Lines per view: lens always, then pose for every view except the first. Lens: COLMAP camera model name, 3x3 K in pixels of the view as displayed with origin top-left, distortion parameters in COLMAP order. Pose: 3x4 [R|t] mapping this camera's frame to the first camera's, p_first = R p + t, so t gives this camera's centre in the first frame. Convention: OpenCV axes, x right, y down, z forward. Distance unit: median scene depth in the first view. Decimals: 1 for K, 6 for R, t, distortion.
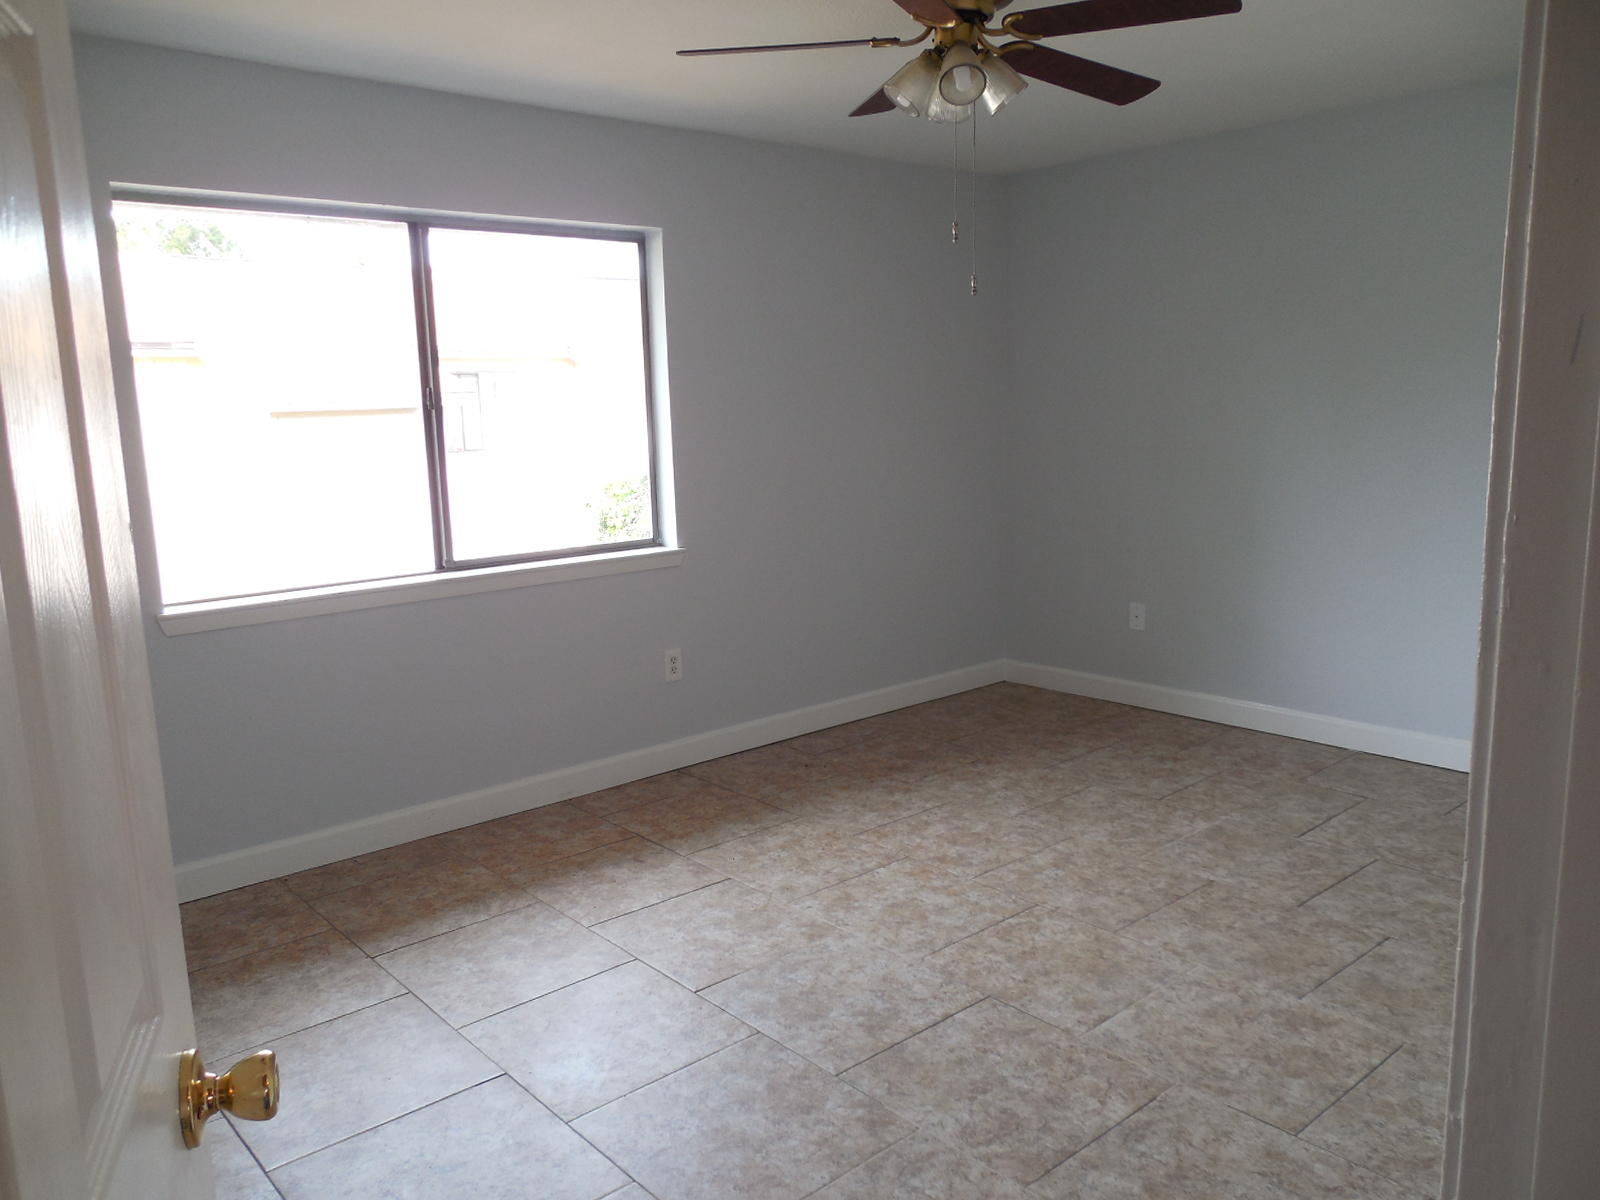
lens RADIAL K [[1206.7, 0, 801.3], [0, 1206.7, 596.8], [0, 0, 1]] dist [0.008293, -0.003842]
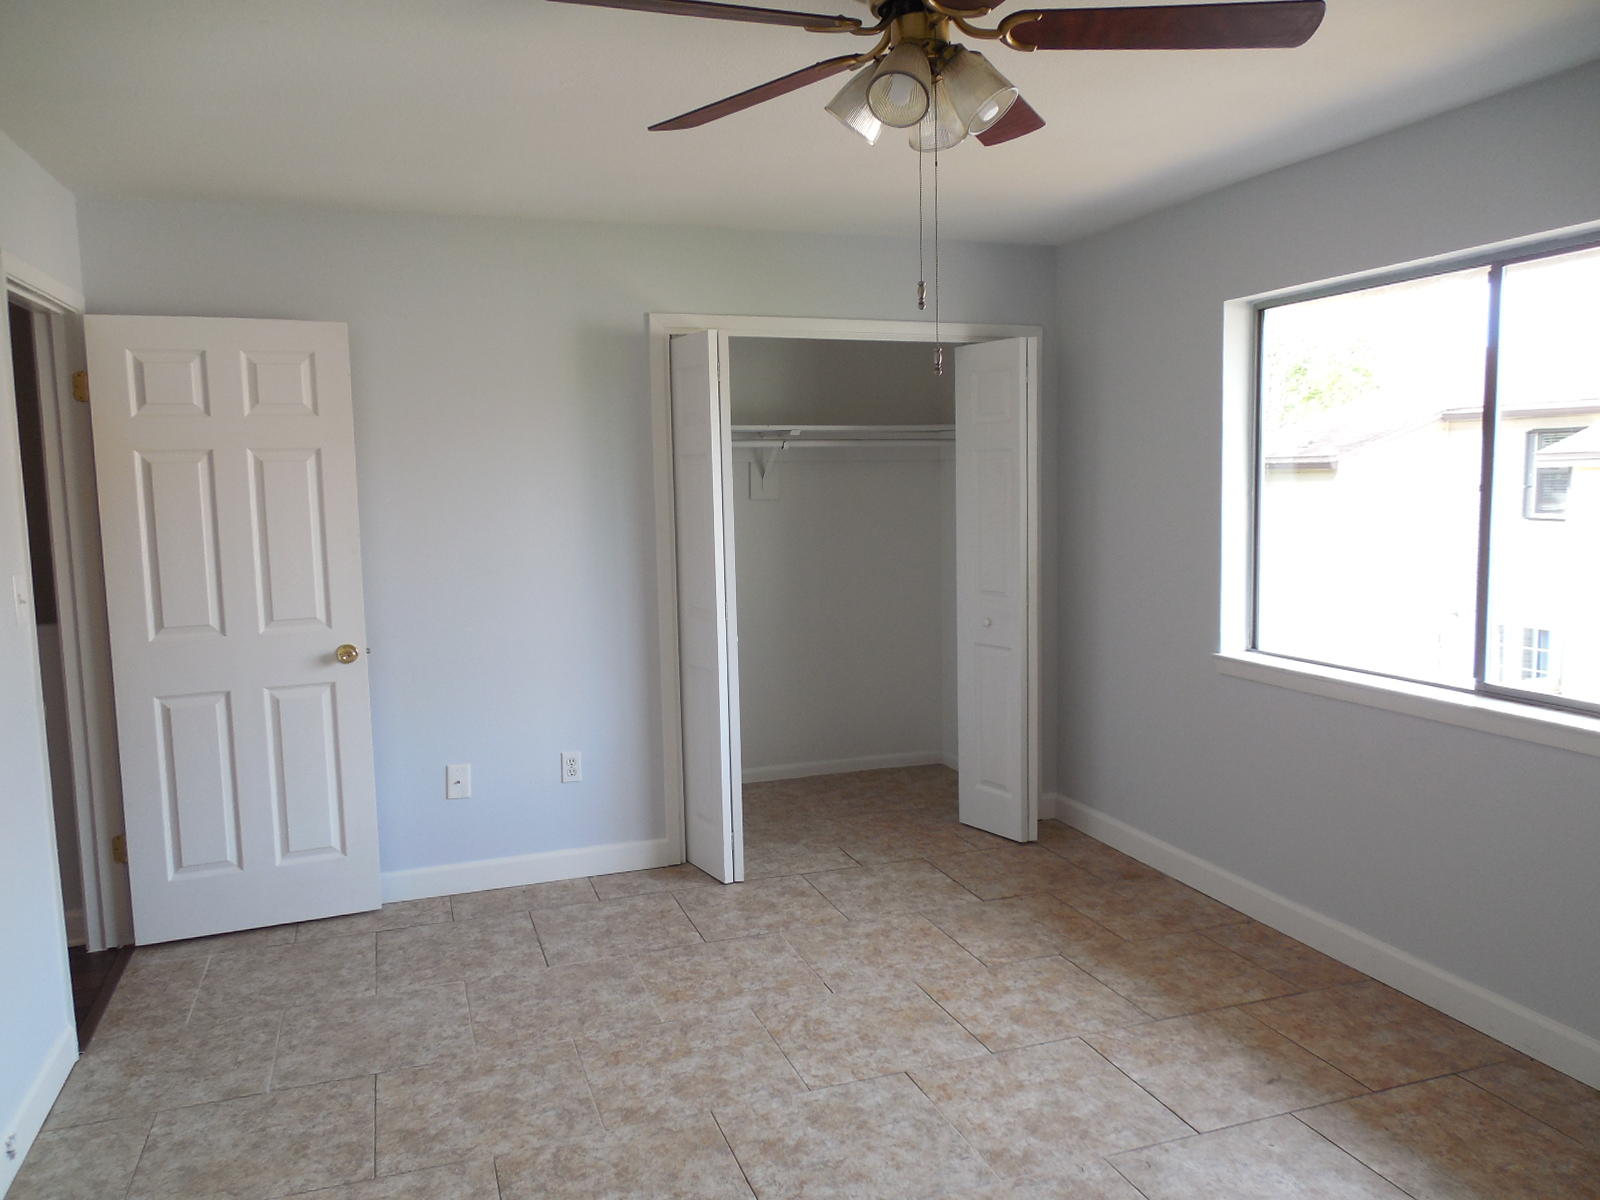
lens RADIAL K [[1206.7, 0, 801.3], [0, 1206.7, 596.8], [0, 0, 1]] dist [0.008293, -0.003842]
pose [[-0.366648, 0.129162, -0.921350, 0.768154], [-0.123807, 0.974735, 0.185914, -0.226662], [0.922085, 0.182235, -0.341394, 1.090461]]
